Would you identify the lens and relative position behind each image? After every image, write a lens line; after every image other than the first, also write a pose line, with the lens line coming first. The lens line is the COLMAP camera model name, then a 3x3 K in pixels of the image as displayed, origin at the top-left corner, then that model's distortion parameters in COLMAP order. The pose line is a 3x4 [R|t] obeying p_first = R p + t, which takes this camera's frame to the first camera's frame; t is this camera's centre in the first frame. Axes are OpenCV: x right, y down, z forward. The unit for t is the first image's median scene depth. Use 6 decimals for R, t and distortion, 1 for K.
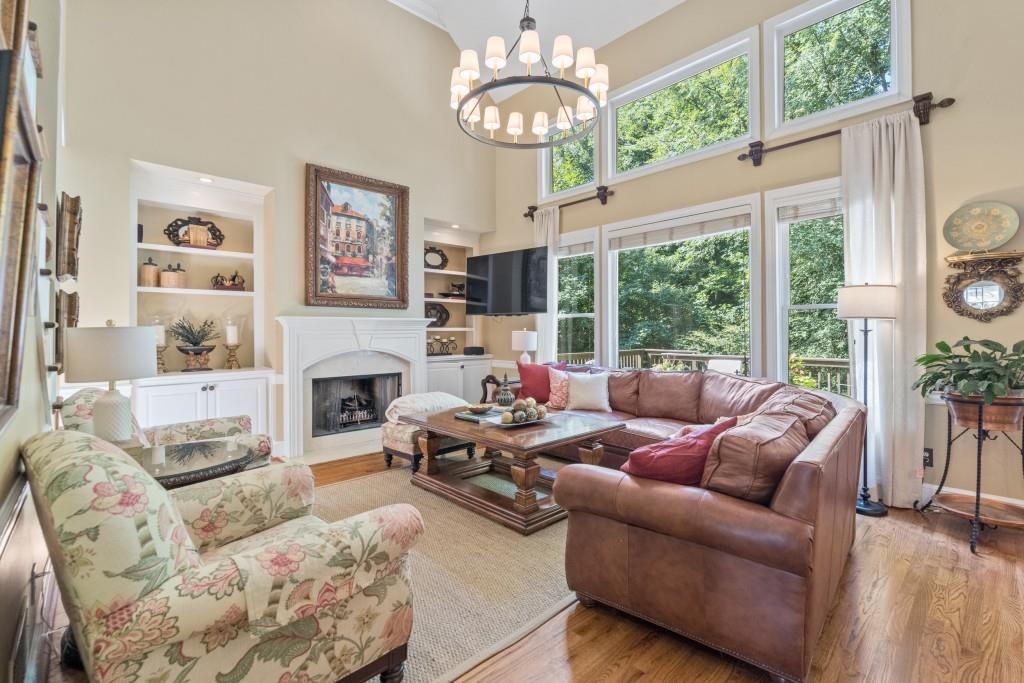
lens RADIAL K [[458.1, 0, 519.3], [0, 458.1, 315.8], [0, 0, 1]] dist [-0.002091, -0.002504]
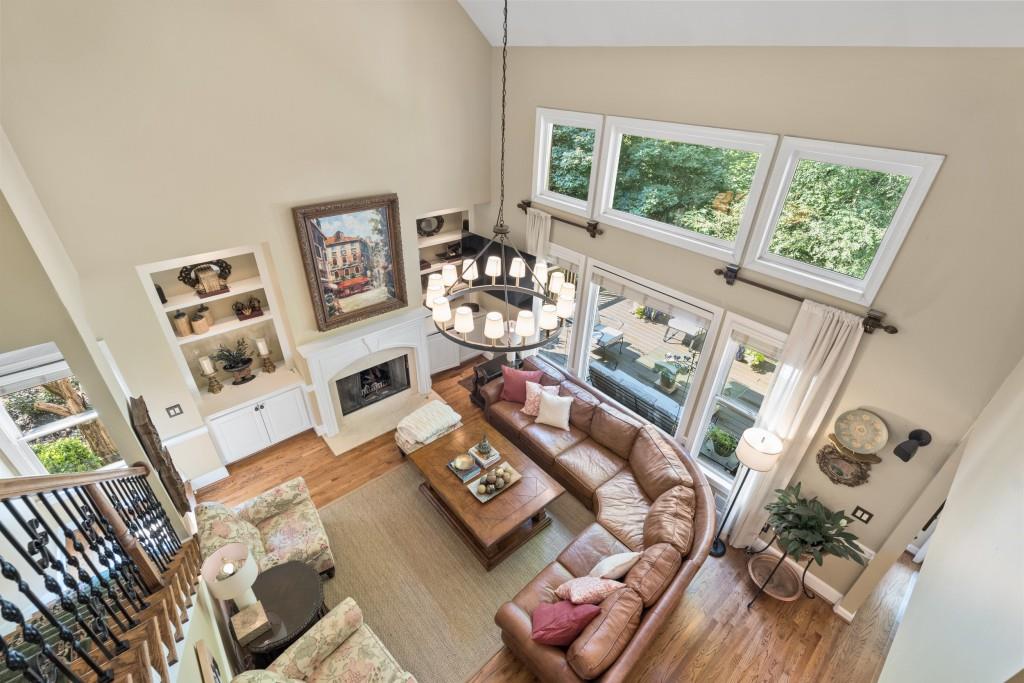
lens RADIAL K [[458.1, 0, 521.2], [0, 458.1, 334.7], [0, 0, 1]] dist [-0.002091, -0.002504]
pose [[0.998187, 0.059357, -0.009997, 0.054404], [-0.044686, 0.842026, 0.537583, -0.635557], [0.040327, -0.536162, 0.843151, 0.035789]]
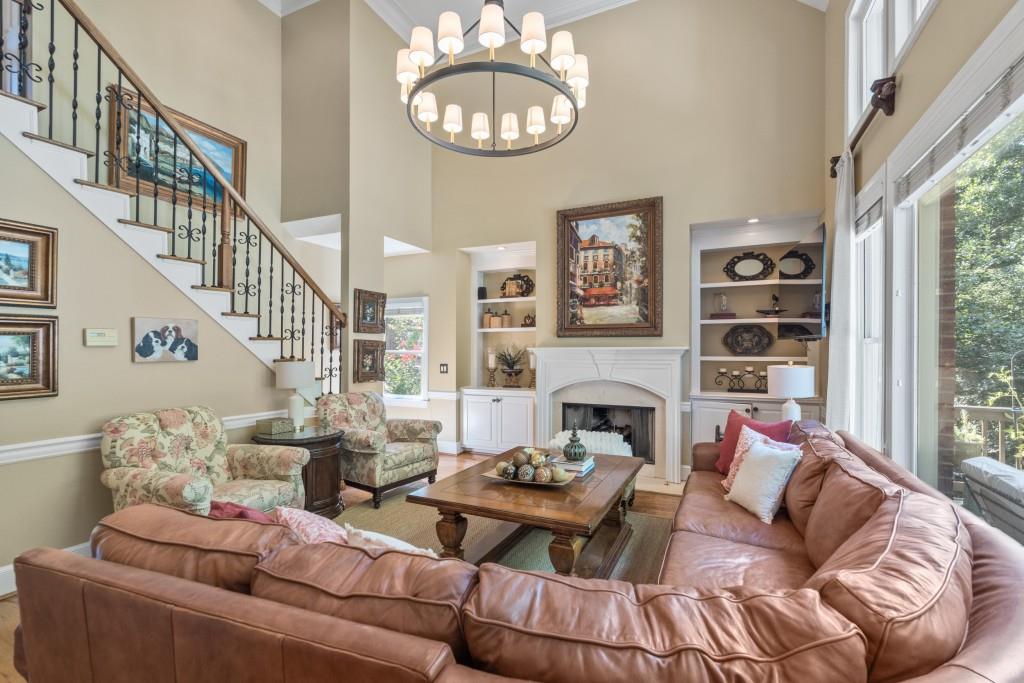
lens RADIAL K [[458.1, 0, 526.8], [0, 458.1, 347.5], [0, 0, 1]] dist [-0.002091, -0.002504]
pose [[0.374757, -0.008690, -0.927082, 0.528634], [0.024120, 0.999709, 0.000380, 0.000640], [0.926809, -0.022503, 0.374858, 0.484164]]
